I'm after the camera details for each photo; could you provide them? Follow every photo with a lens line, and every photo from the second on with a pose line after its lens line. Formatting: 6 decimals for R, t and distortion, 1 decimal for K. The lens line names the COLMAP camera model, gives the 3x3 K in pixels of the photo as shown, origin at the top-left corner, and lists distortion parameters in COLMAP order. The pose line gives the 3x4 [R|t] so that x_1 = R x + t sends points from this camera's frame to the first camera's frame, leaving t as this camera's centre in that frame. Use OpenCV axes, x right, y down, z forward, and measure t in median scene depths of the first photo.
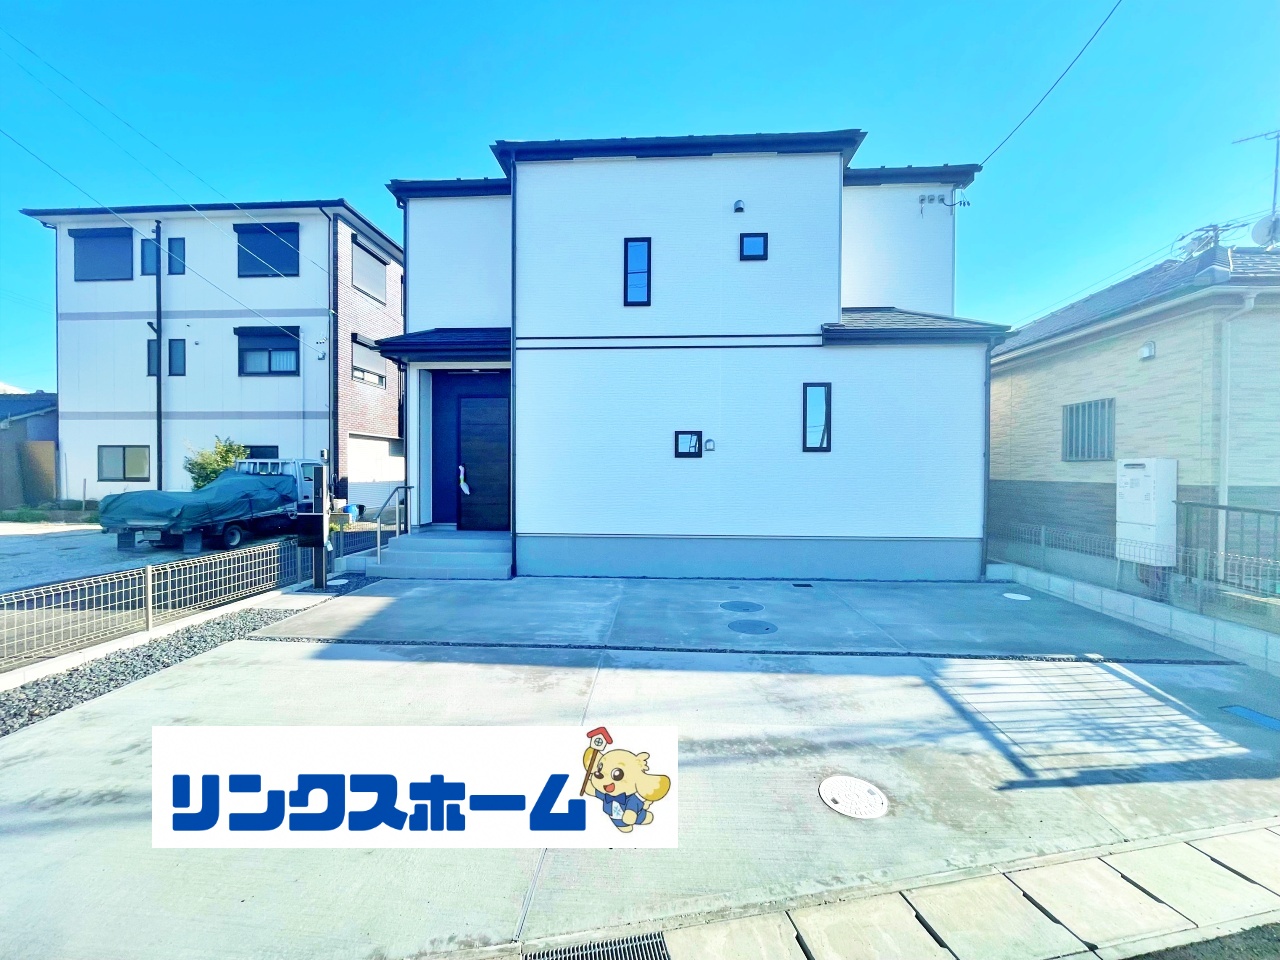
lens RADIAL K [[516.3, 0, 637.1], [0, 516.3, 477.6], [0, 0, 1]] dist [-0.002994, -0.001096]
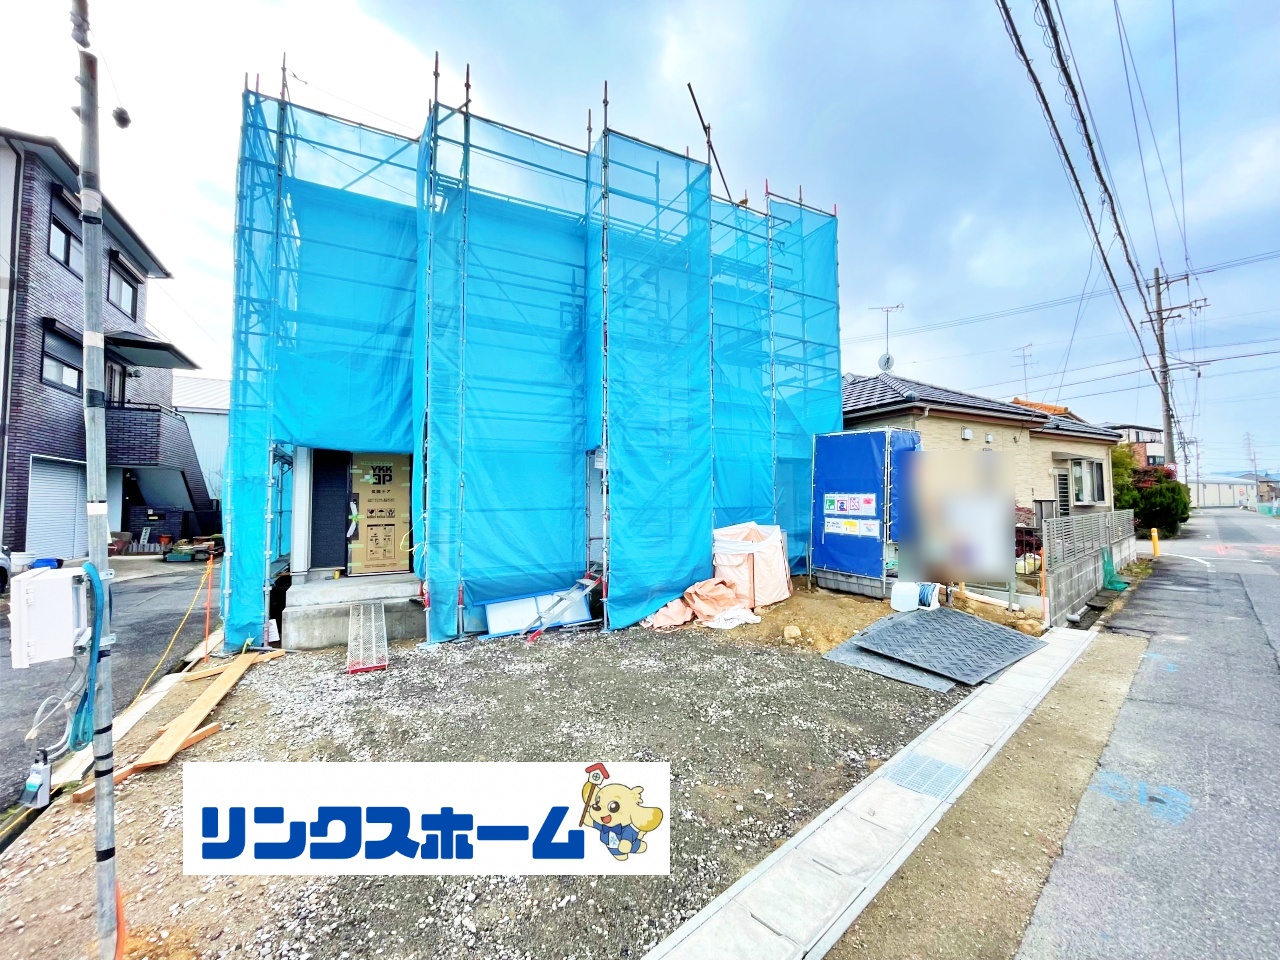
lens RADIAL K [[516.3, 0, 634.8], [0, 516.3, 478.5], [0, 0, 1]] dist [-0.002994, -0.001096]
pose [[0.857250, 0.015823, 0.514657, -0.459623], [0.017412, 0.998065, -0.059689, -0.002897], [-0.514606, 0.060129, 0.855316, -0.037973]]
